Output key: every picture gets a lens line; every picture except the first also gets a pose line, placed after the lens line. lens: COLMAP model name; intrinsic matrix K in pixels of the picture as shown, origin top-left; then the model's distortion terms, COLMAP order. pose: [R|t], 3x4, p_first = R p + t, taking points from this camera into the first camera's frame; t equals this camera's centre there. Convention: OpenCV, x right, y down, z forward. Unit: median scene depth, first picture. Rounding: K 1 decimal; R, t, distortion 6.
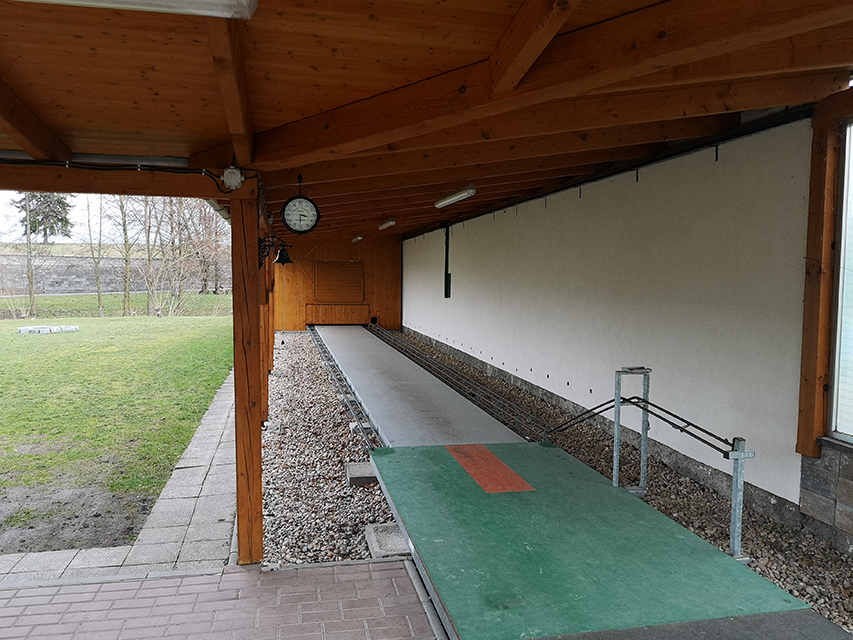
lens RADIAL K [[666.8, 0, 426.5], [0, 666.8, 320.0], [0, 0, 1]] dist [0.043064, -0.079588]
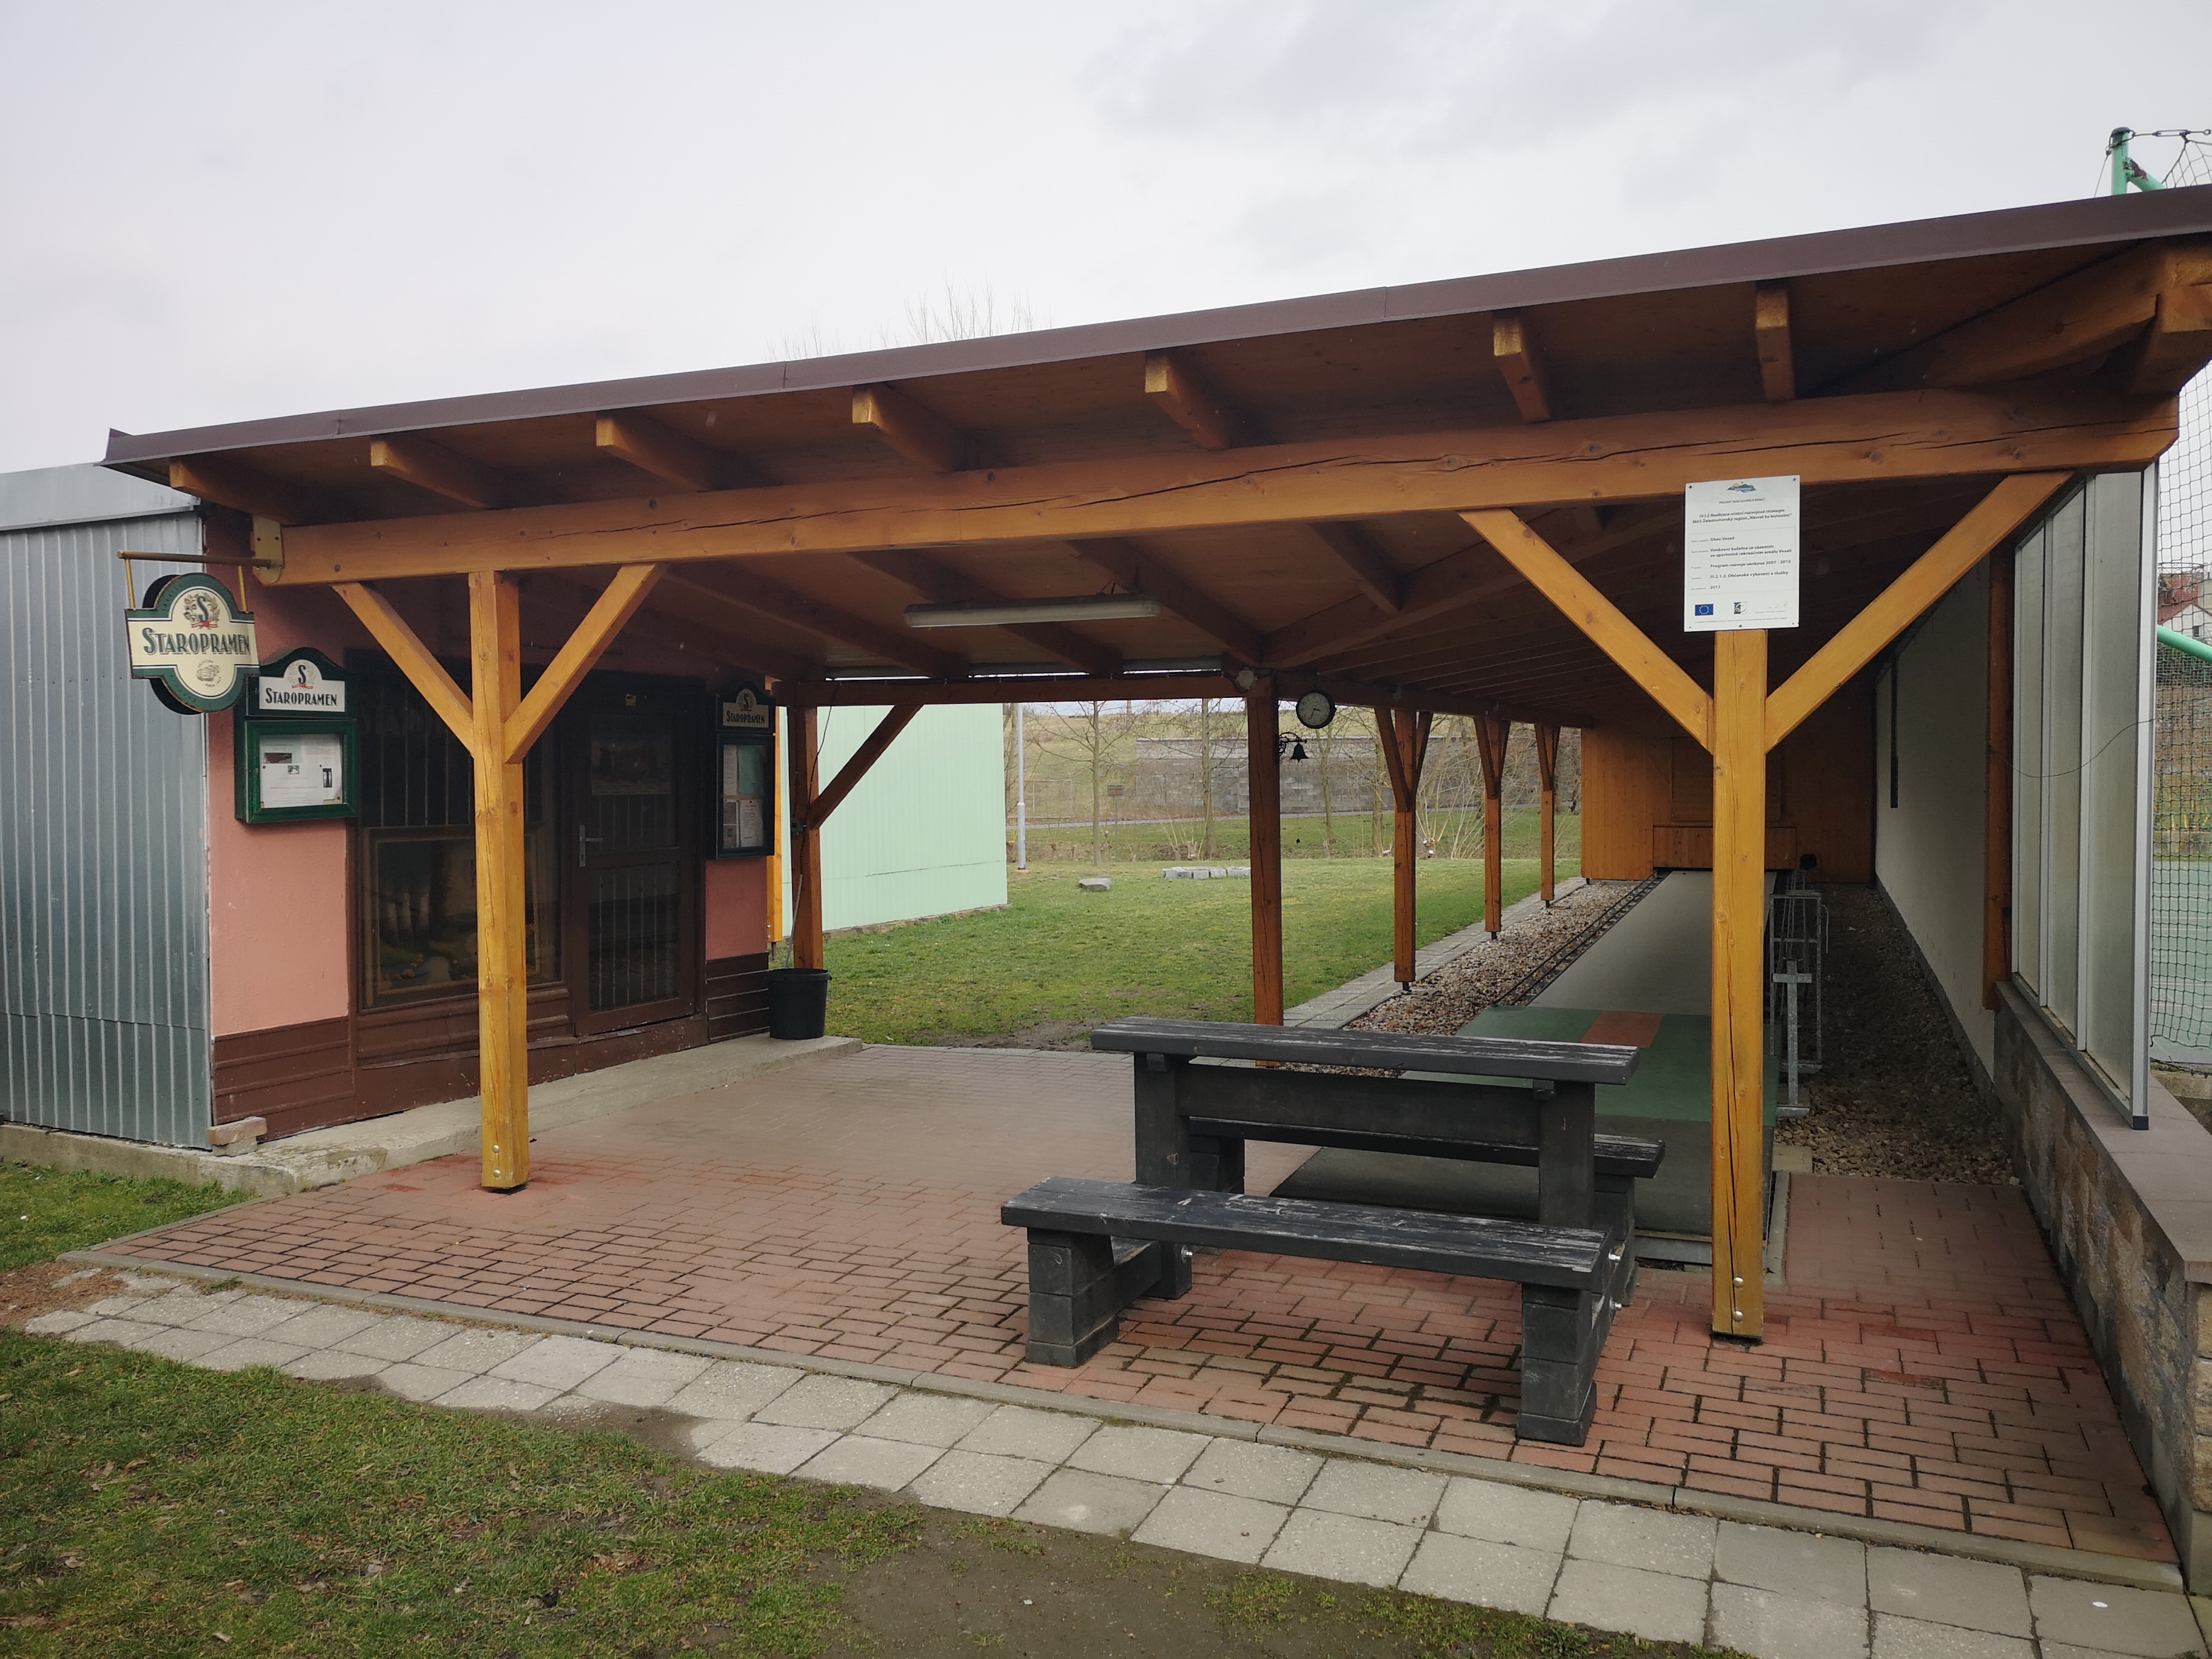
lens RADIAL K [[1672.1, 0, 1106.0], [0, 1672.1, 829.5], [0, 0, 1]] dist [0.056915, -0.061446]
pose [[0.820461, -0.000606, -0.571703, 0.197982], [-0.017509, 0.999504, -0.026187, 0.017954], [0.571435, 0.031496, 0.820043, -0.241827]]
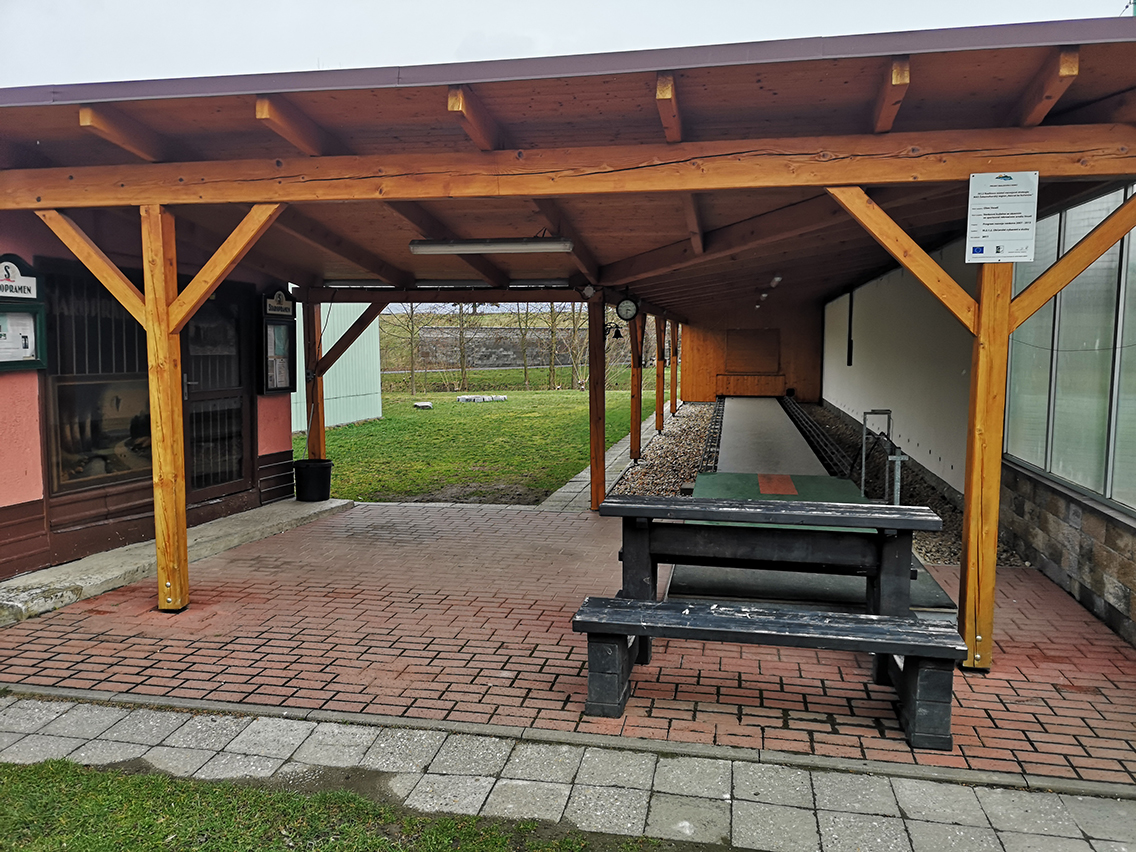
lens RADIAL K [[858.7, 0, 568.0], [0, 858.7, 426.0], [0, 0, 1]] dist [0.056915, -0.061446]
pose [[0.918992, 0.024688, -0.393501, 0.113916], [-0.014047, 0.999454, 0.029901, 0.016186], [0.394025, -0.021951, 0.918838, -0.227957]]
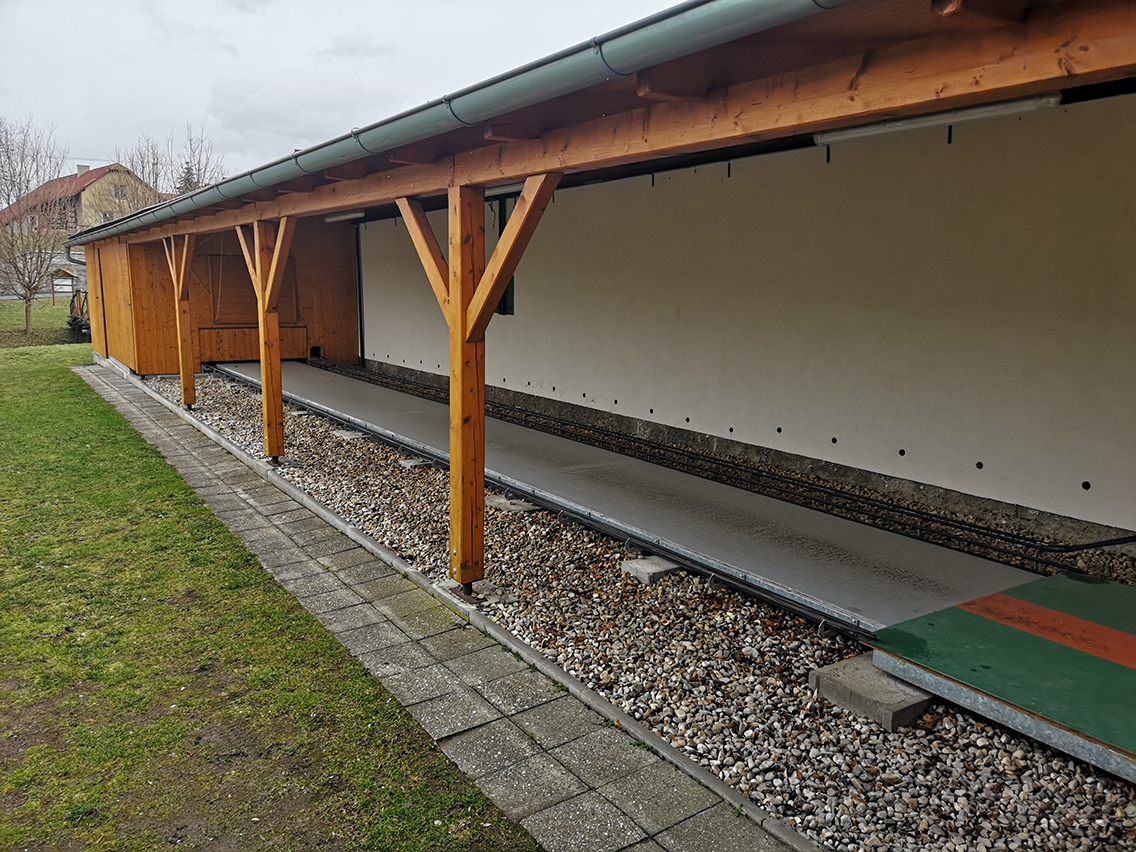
lens RADIAL K [[858.7, 0, 568.0], [0, 858.7, 426.0], [0, 0, 1]] dist [0.056915, -0.061446]
pose [[0.930606, -0.066099, 0.360005, -0.162687], [0.028735, 0.993717, 0.108173, -0.011730], [-0.364893, -0.090321, 0.926658, 0.161897]]
